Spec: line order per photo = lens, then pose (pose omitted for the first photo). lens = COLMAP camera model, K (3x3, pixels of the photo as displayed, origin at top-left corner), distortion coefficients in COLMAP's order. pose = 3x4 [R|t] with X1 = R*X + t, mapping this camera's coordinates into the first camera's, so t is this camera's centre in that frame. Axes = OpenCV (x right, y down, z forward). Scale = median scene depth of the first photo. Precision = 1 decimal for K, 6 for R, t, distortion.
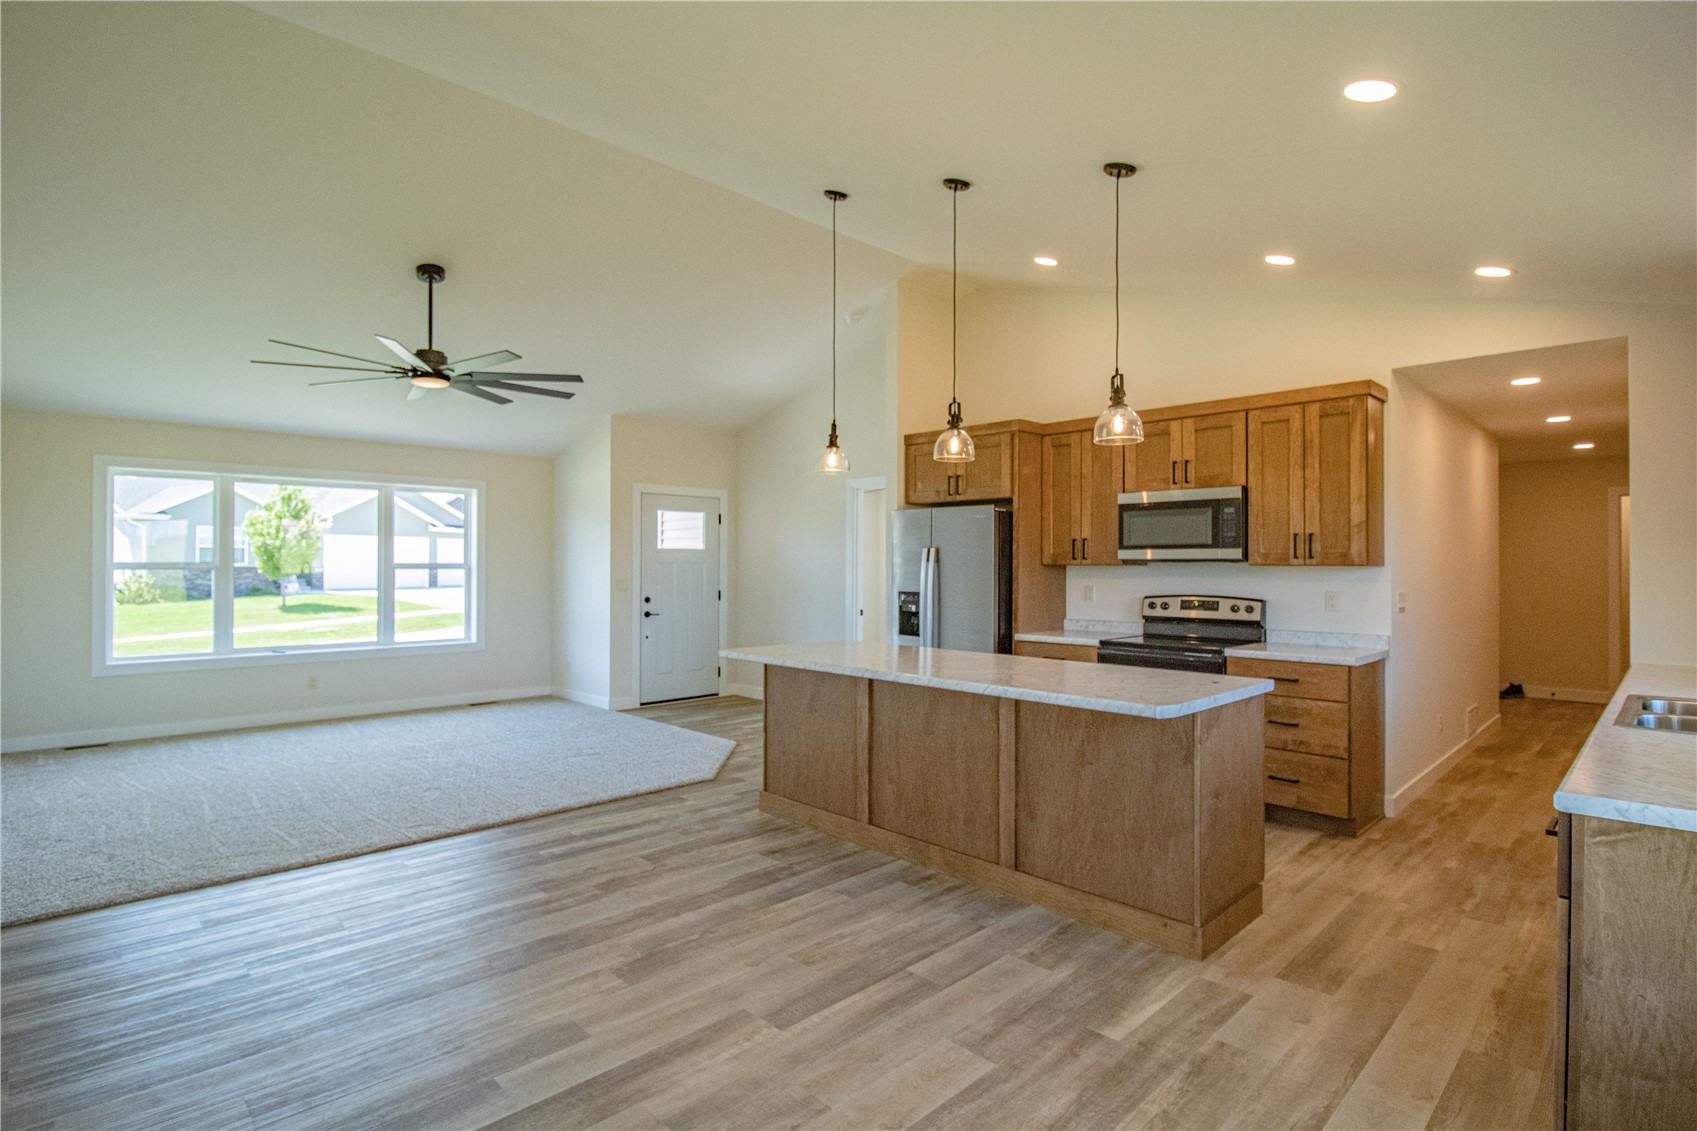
lens RADIAL K [[835.8, 0, 854.3], [0, 835.8, 562.5], [0, 0, 1]] dist [0.000358, -0.013212]
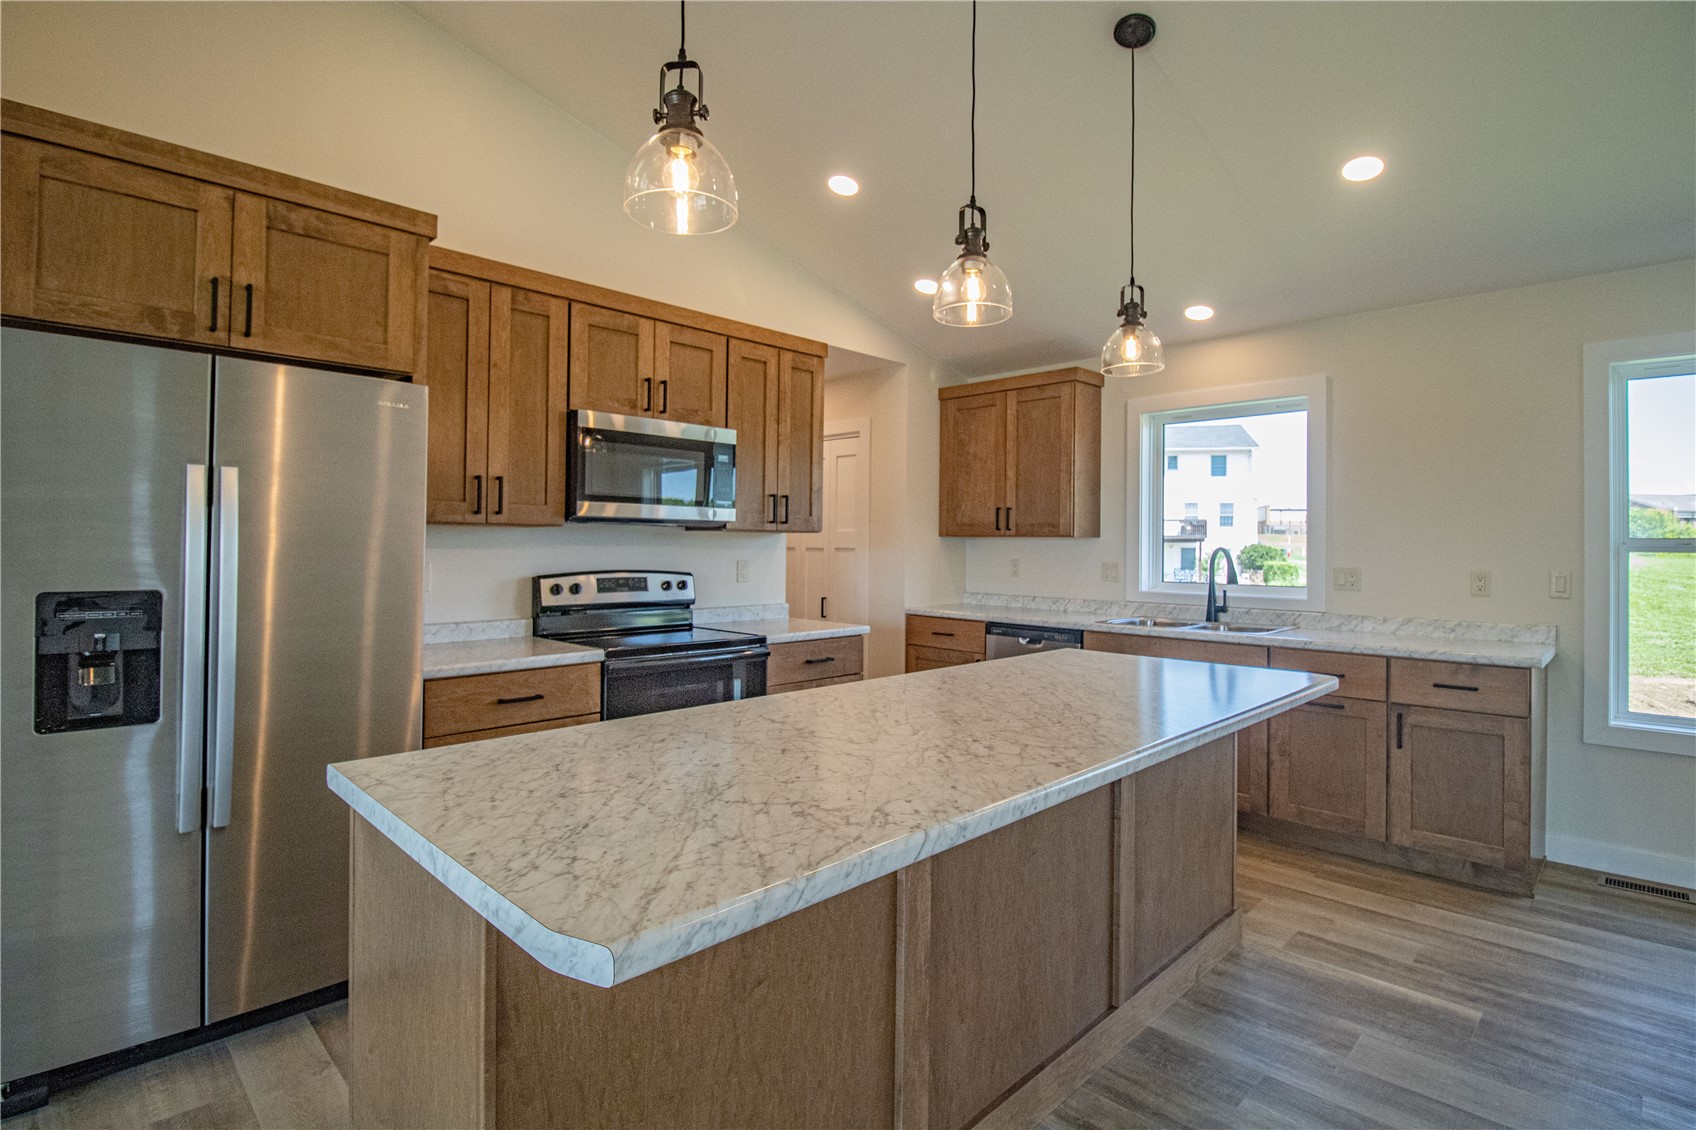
lens RADIAL K [[818.1, 0, 851.3], [0, 818.1, 540.0], [0, 0, 1]] dist [-0.000444, -0.015224]
pose [[-0.011699, 0.005115, 0.999918, -0.347973], [-0.011926, 0.999915, -0.005254, 0.017480], [-0.999860, -0.011986, -0.011637, 0.977685]]
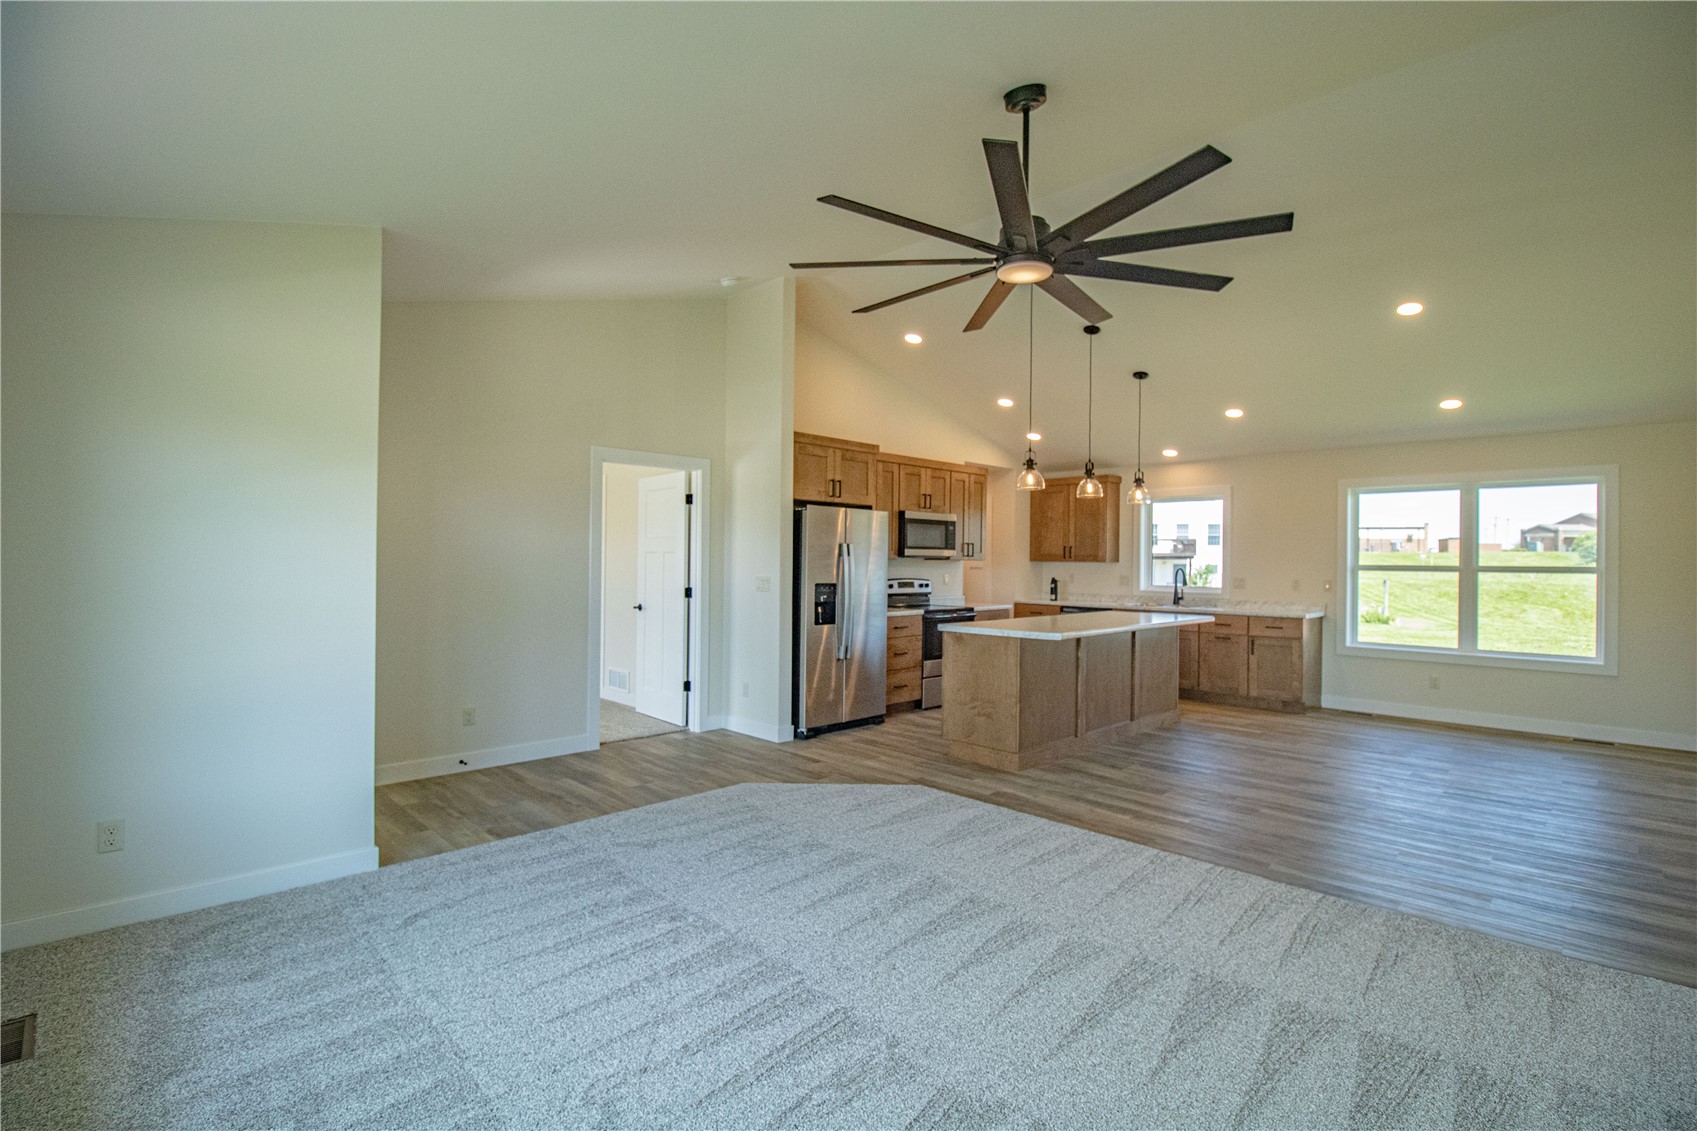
lens RADIAL K [[795.8, 0, 844.8], [0, 795.8, 560.5], [0, 0, 1]] dist [-0.001046, -0.014863]
pose [[0.000253, -0.001954, 0.999998, -1.314135], [-0.012924, 0.999915, 0.001957, 0.004826], [-0.999916, -0.012924, 0.000228, 1.341752]]
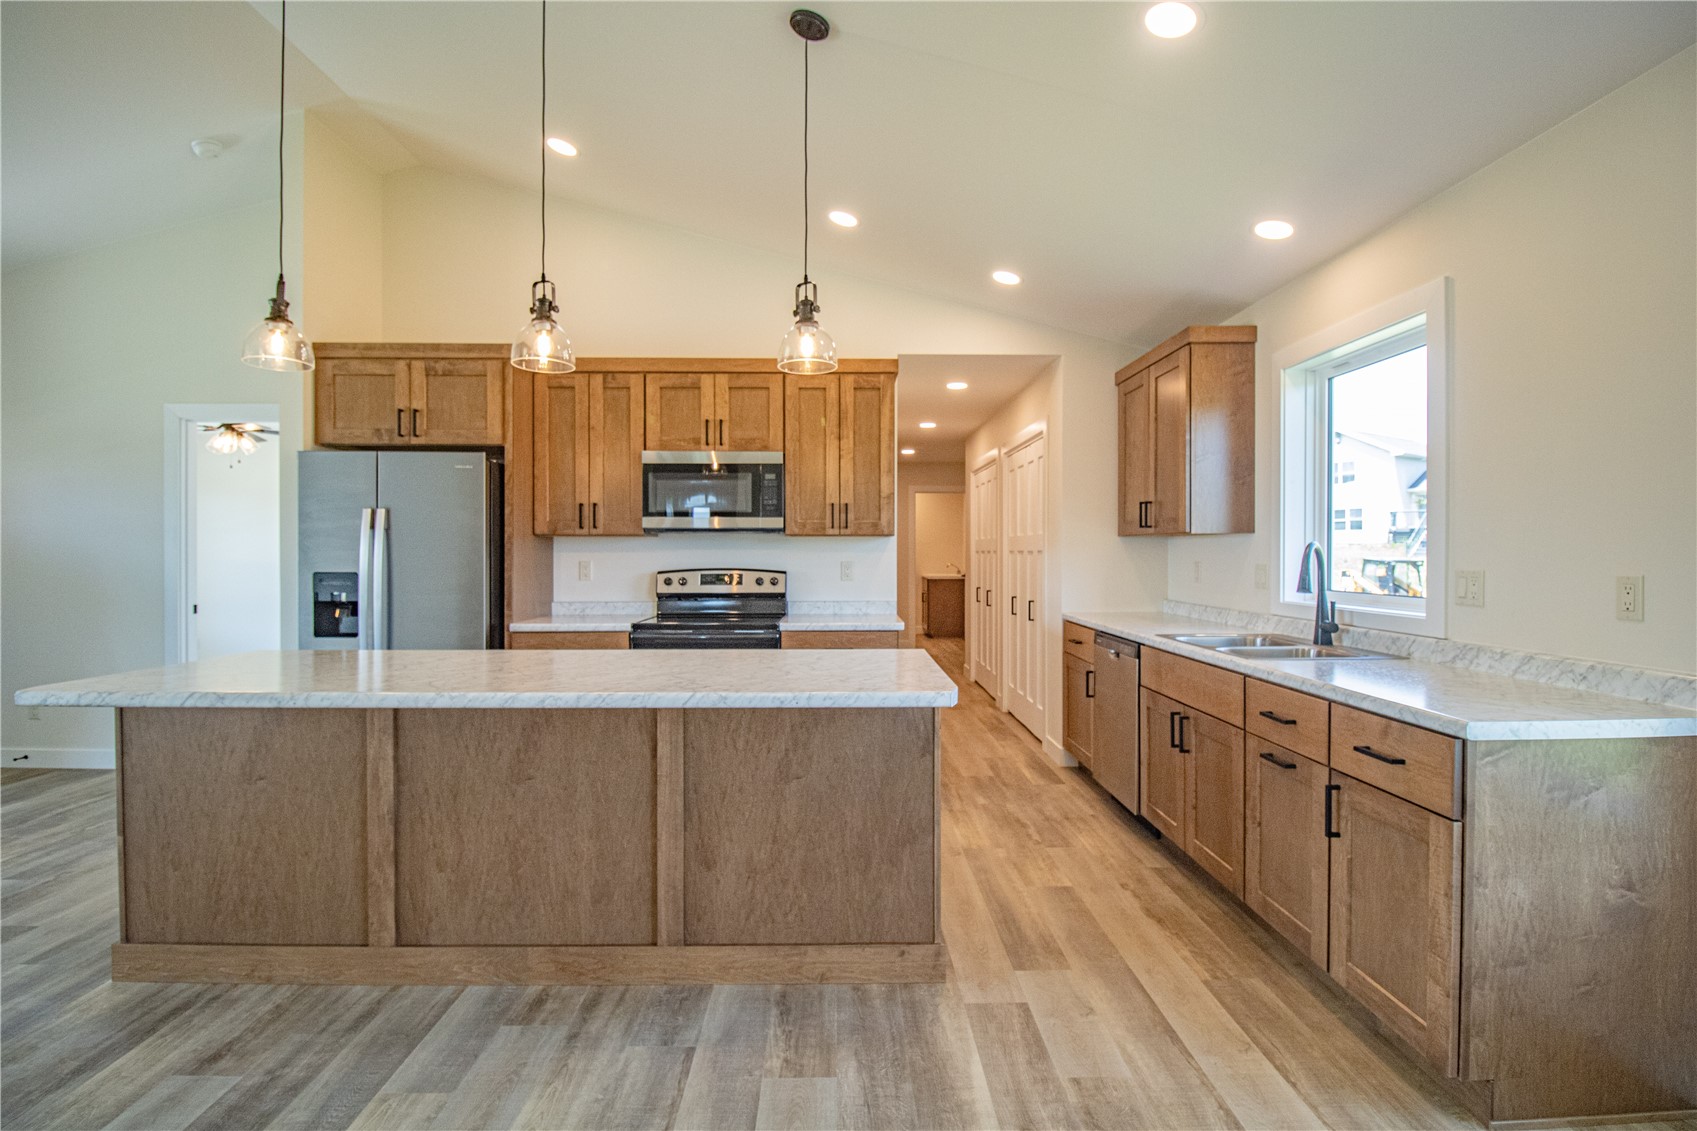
lens RADIAL K [[808.1, 0, 850.8], [0, 808.1, 560.4], [0, 0, 1]] dist [0.000641, -0.013711]
pose [[0.688278, -0.008934, 0.725392, -0.166630], [-0.000730, 0.999915, 0.013008, 0.022269], [-0.725447, -0.009483, 0.688213, 0.335388]]
